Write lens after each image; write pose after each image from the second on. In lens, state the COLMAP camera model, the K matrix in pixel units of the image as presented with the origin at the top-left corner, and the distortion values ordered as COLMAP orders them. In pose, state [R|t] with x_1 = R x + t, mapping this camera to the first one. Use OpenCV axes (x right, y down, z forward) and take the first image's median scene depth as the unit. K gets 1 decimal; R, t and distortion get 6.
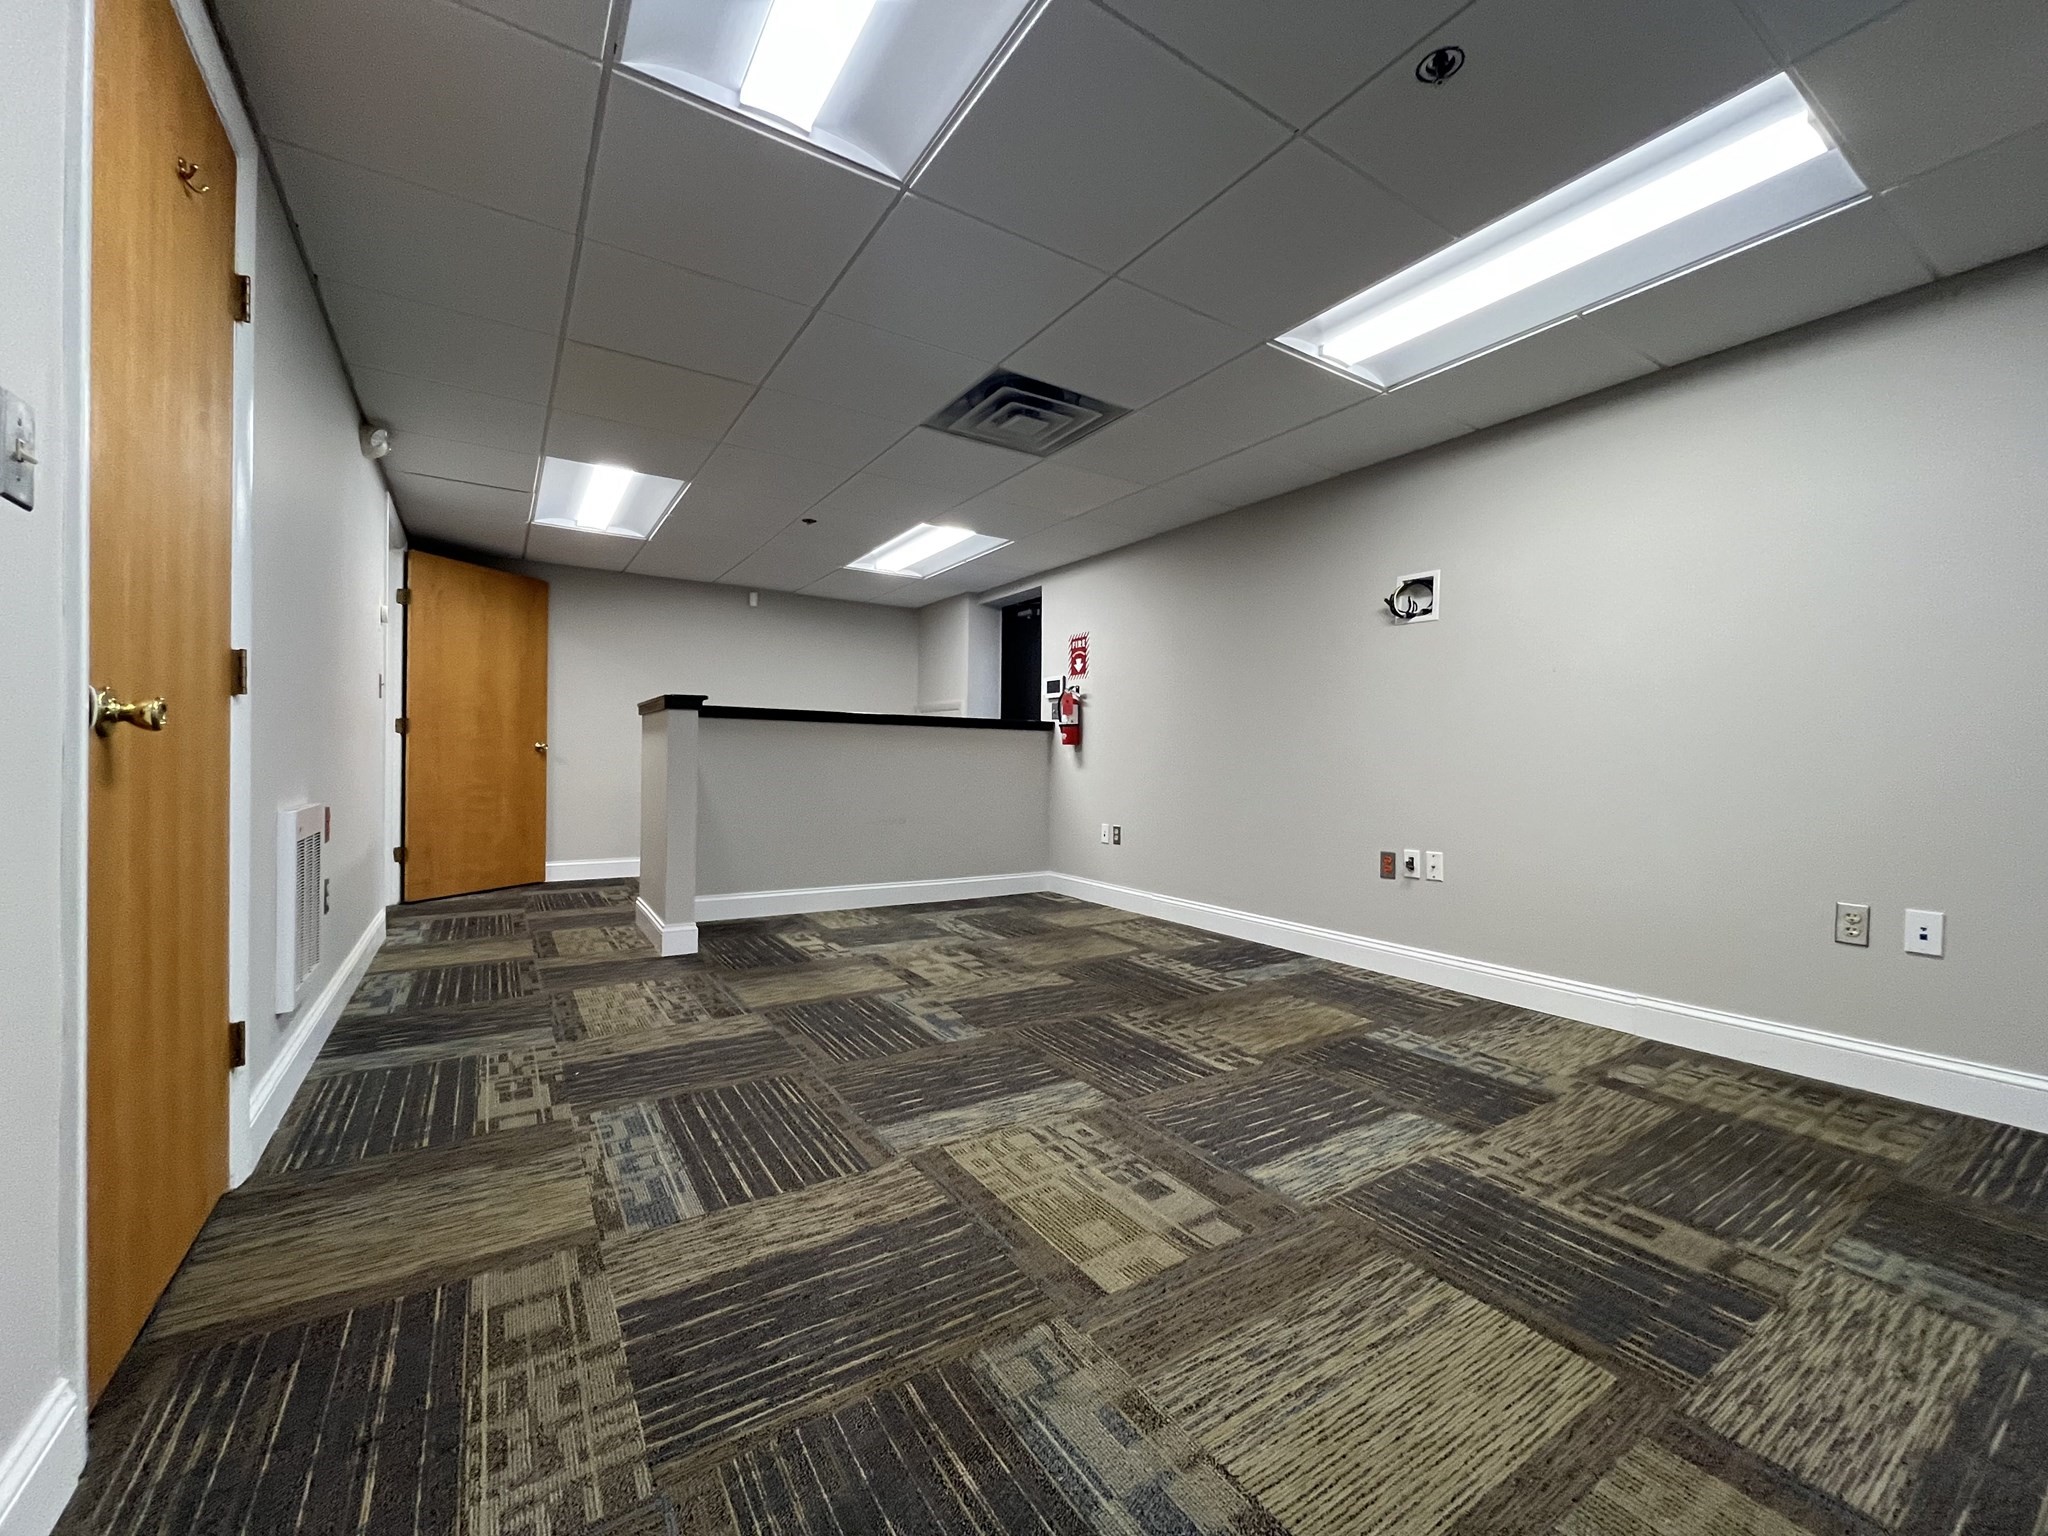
lens RADIAL K [[824.9, 0, 1024.8], [0, 824.9, 762.4], [0, 0, 1]] dist [-0.002822, -0.000078]
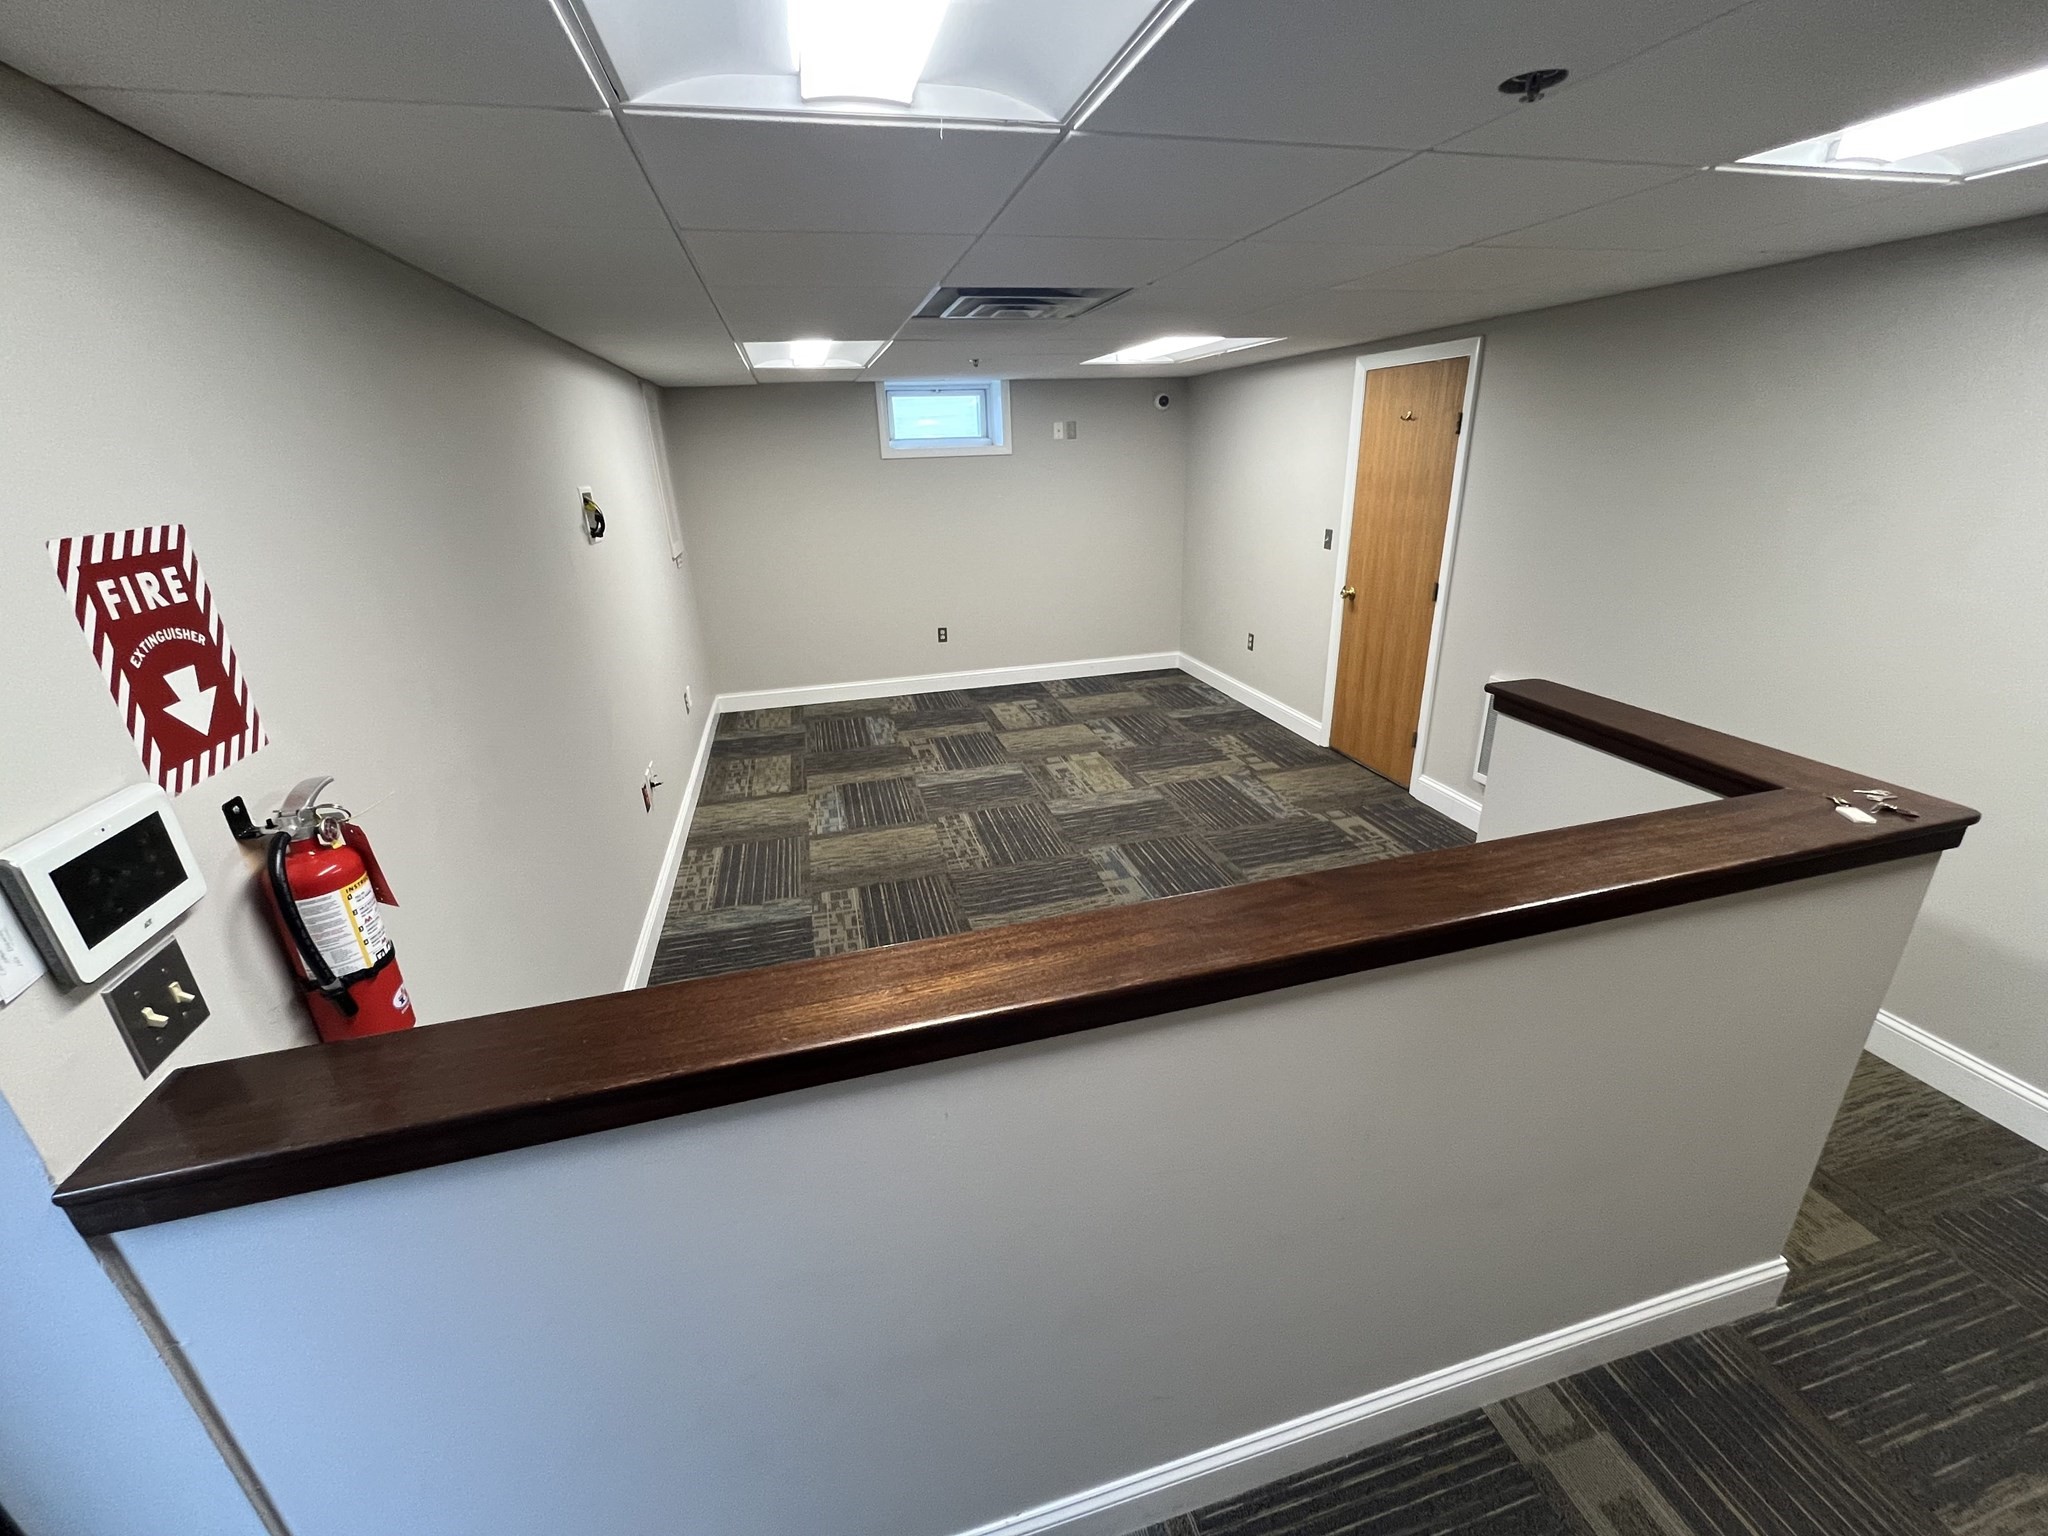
lens RADIAL K [[824.9, 0, 1024.8], [0, 824.9, 762.4], [0, 0, 1]] dist [-0.002822, -0.000078]
pose [[-0.949233, -0.093162, 0.300462, -0.434092], [0.025098, 0.929667, 0.367544, -0.415150], [-0.313571, 0.356426, -0.880133, 2.710235]]
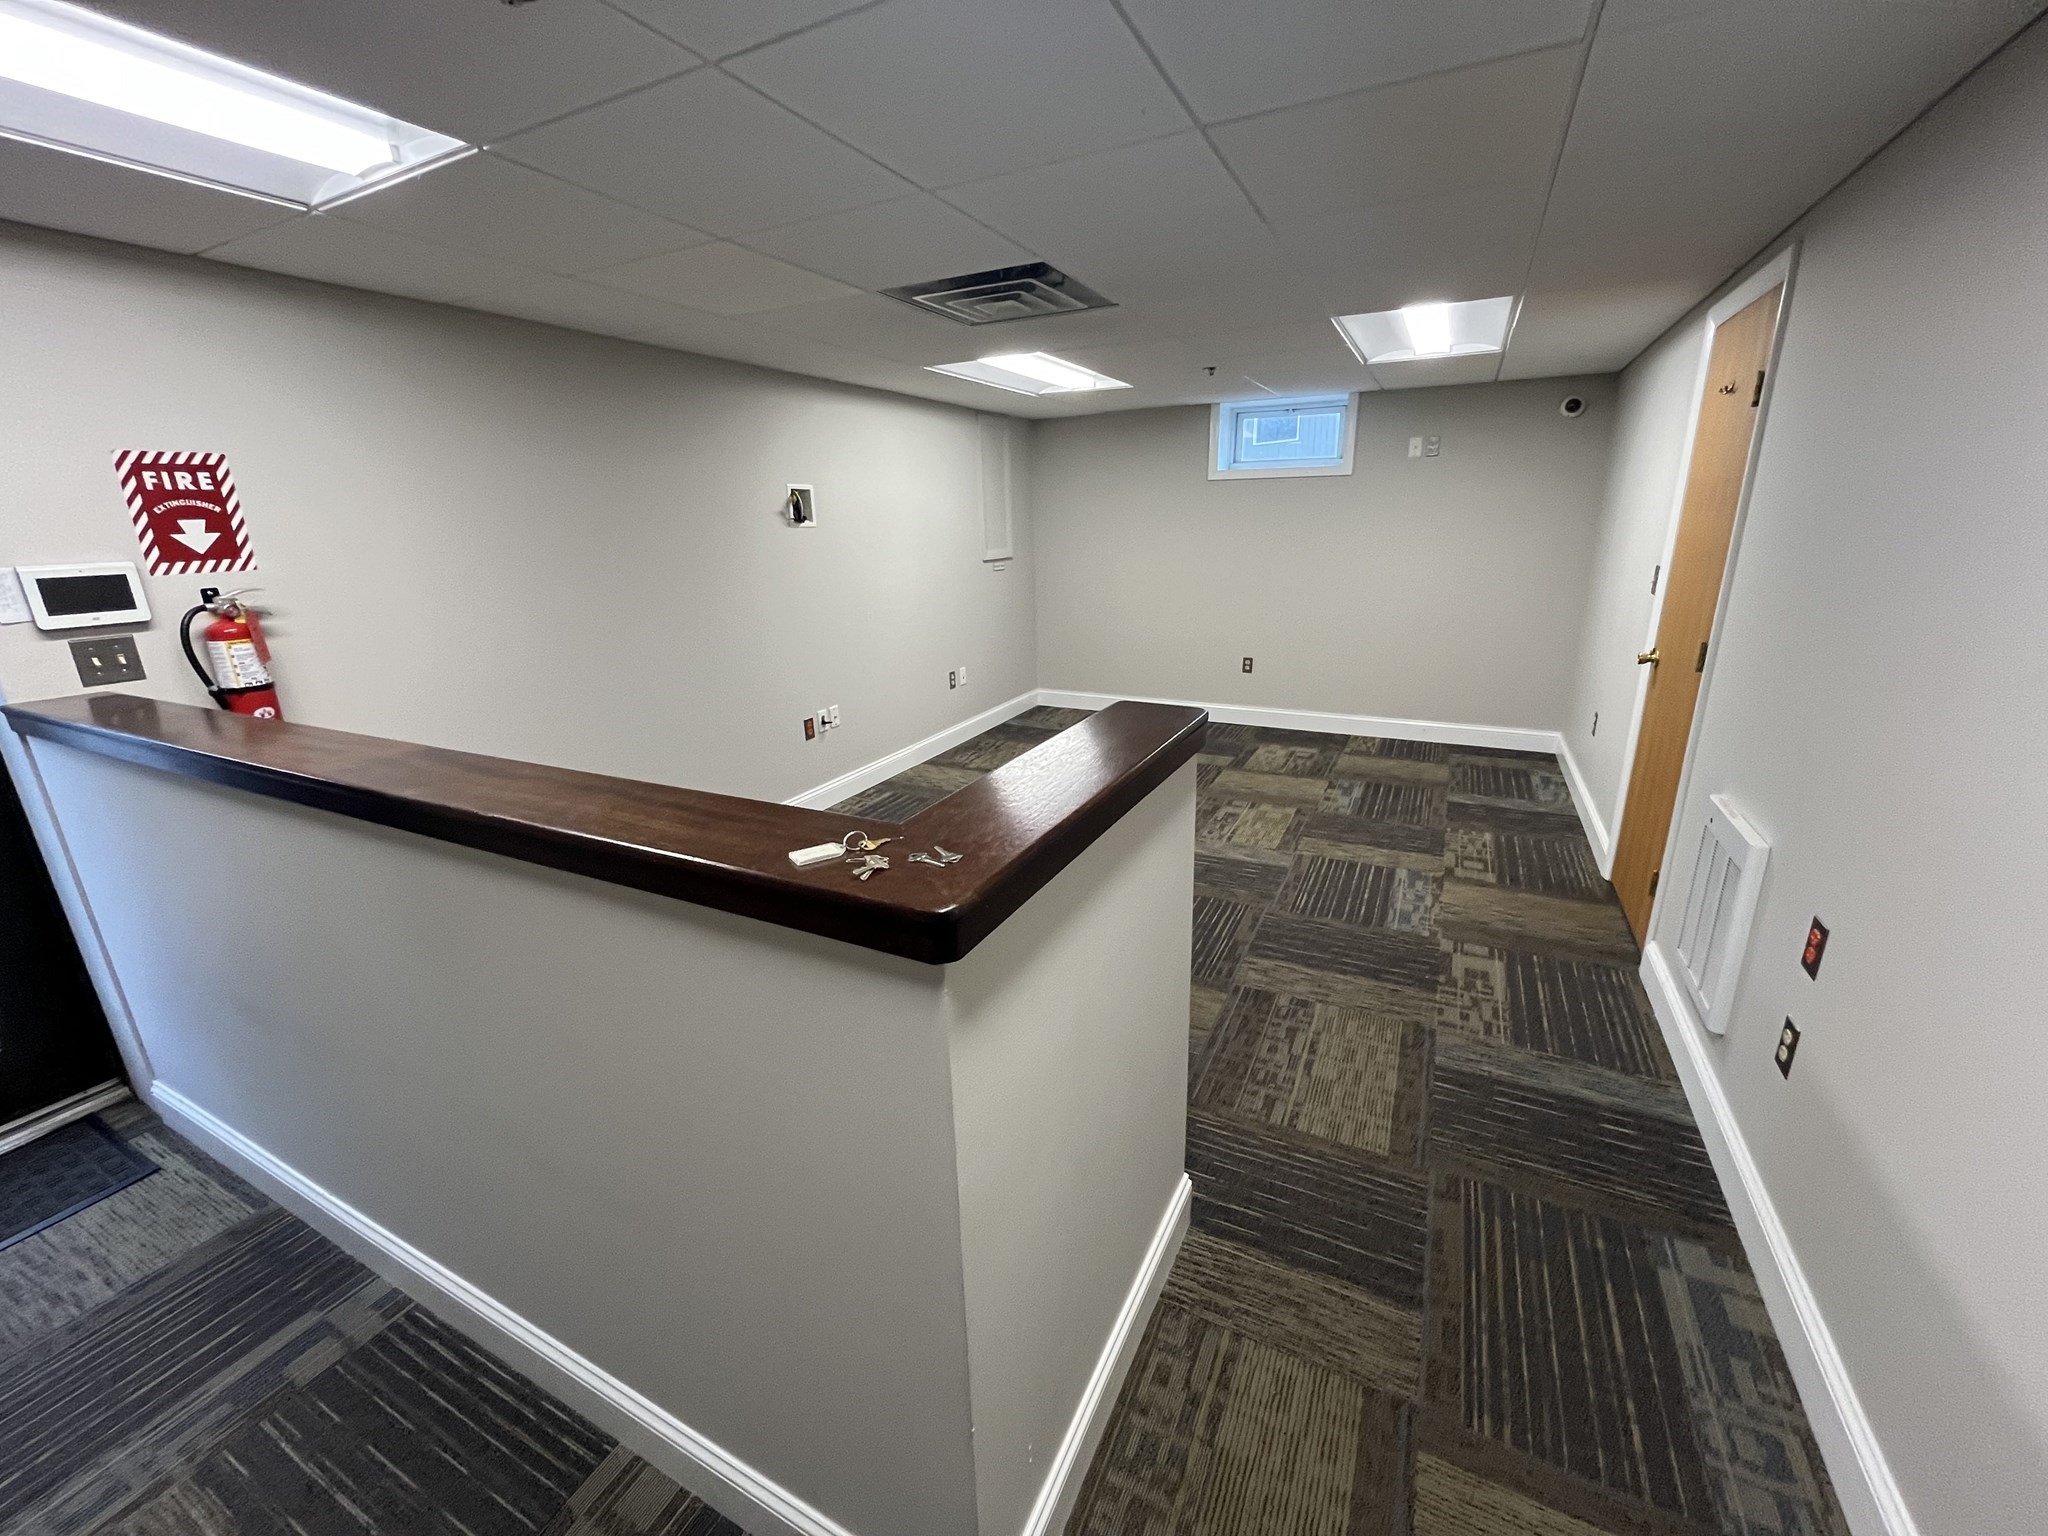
lens RADIAL K [[824.9, 0, 1024.8], [0, 824.9, 762.4], [0, 0, 1]] dist [-0.002822, -0.000078]
pose [[-0.502464, -0.247134, 0.828525, -1.206200], [0.022123, 0.954290, 0.298063, -0.300104], [-0.864315, 0.168096, -0.474029, 2.093324]]
